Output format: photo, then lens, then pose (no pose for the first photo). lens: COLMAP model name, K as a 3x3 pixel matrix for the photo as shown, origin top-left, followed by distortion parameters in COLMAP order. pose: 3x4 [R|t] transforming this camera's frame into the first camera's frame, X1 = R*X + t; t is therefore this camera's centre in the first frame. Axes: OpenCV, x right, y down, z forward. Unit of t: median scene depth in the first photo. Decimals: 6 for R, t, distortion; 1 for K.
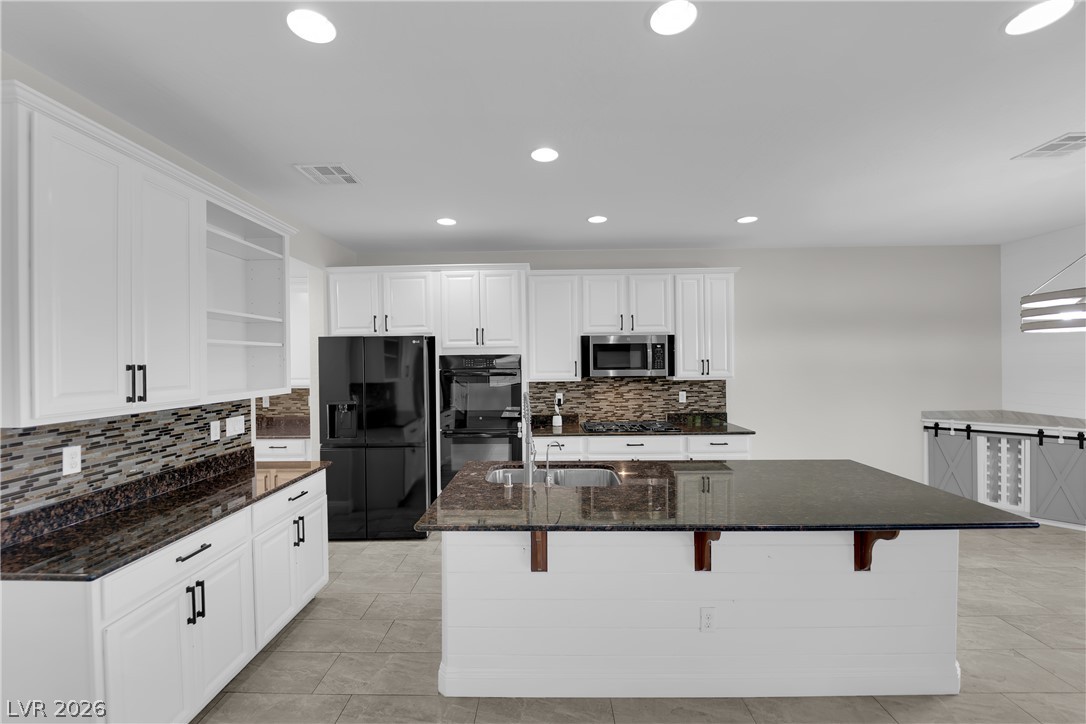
lens RADIAL K [[438.4, 0, 538.8], [0, 438.4, 362.6], [0, 0, 1]] dist [-0.009032, -0.004411]
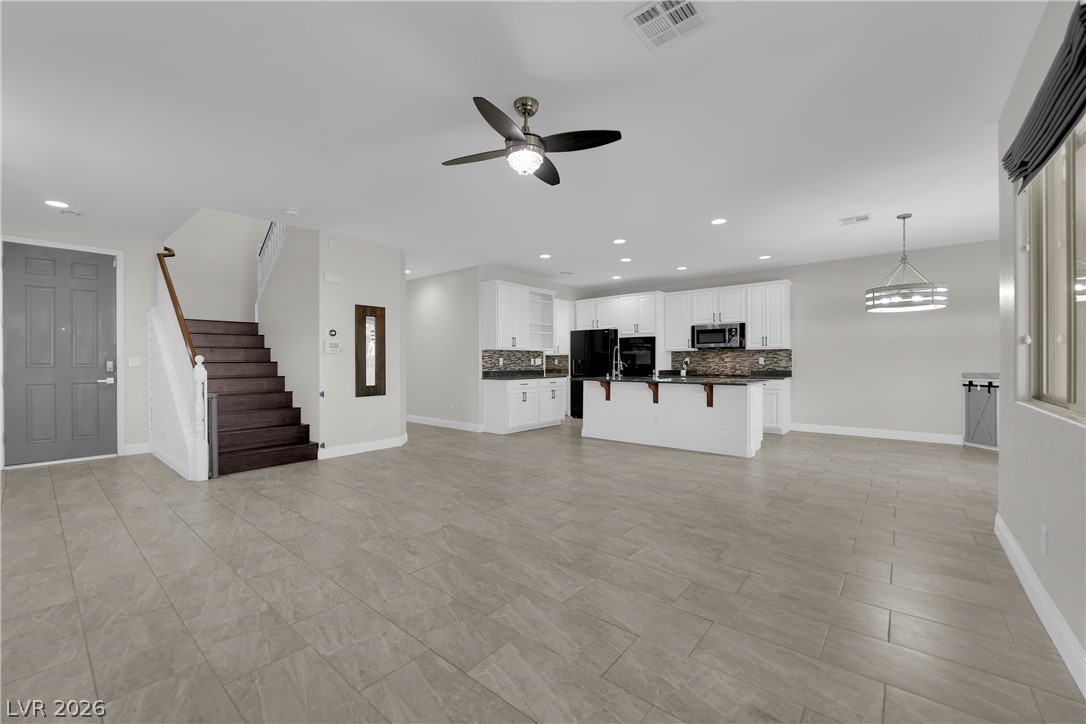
lens RADIAL K [[438.4, 0, 538.0], [0, 438.4, 361.7], [0, 0, 1]] dist [-0.009032, -0.004411]
pose [[0.777492, 0.006891, -0.628855, 0.761530], [-0.007173, 0.999972, 0.002089, 0.092207], [0.628852, 0.002886, 0.777520, -0.851918]]
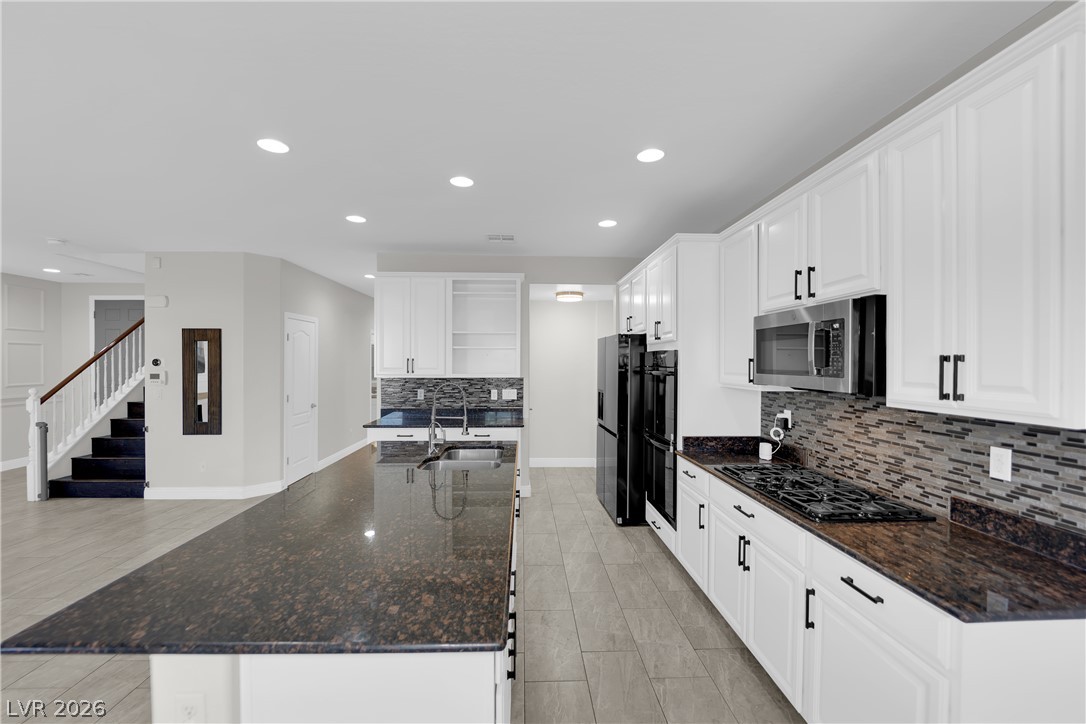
lens RADIAL K [[438.4, 0, 538.7], [0, 438.4, 362.8], [0, 0, 1]] dist [-0.009032, -0.004411]
pose [[0.058028, 0.012772, -0.998233, 0.698591], [-0.007202, 0.999897, 0.012374, -0.002694], [0.998289, 0.006471, 0.058114, 0.663532]]
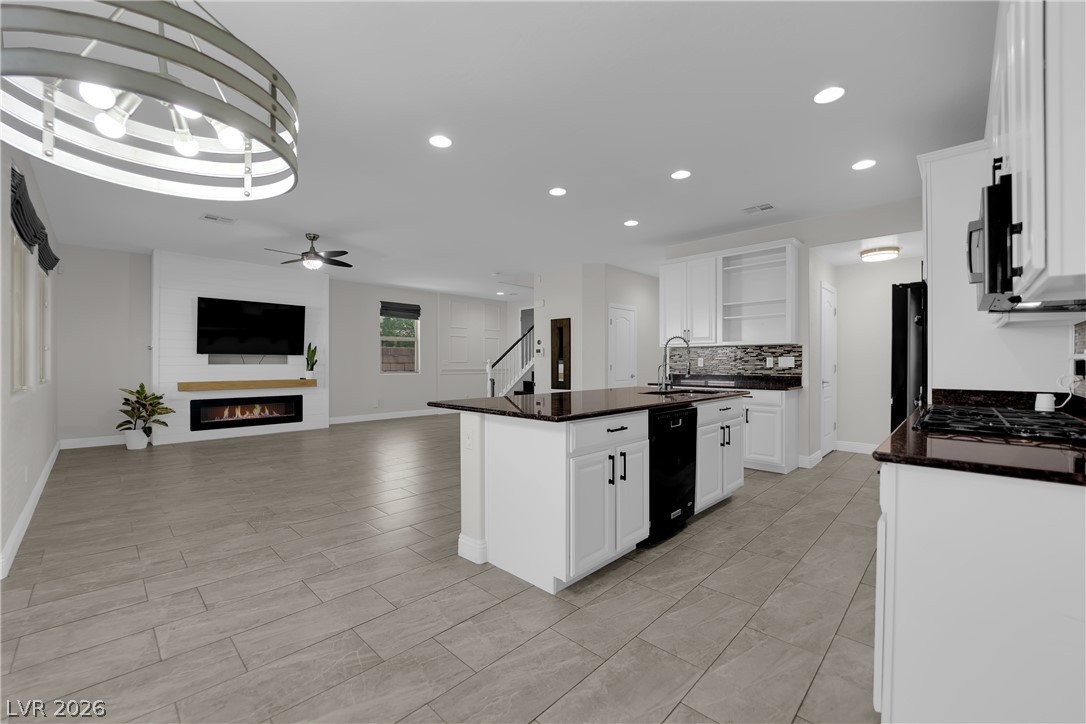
lens RADIAL K [[438.4, 0, 539.4], [0, 438.4, 363.3], [0, 0, 1]] dist [-0.009032, -0.004411]
pose [[-0.684449, 0.010170, -0.728990, 0.825082], [0.003883, 0.999939, 0.010304, 0.084271], [0.729050, 0.004222, -0.684447, 0.966948]]
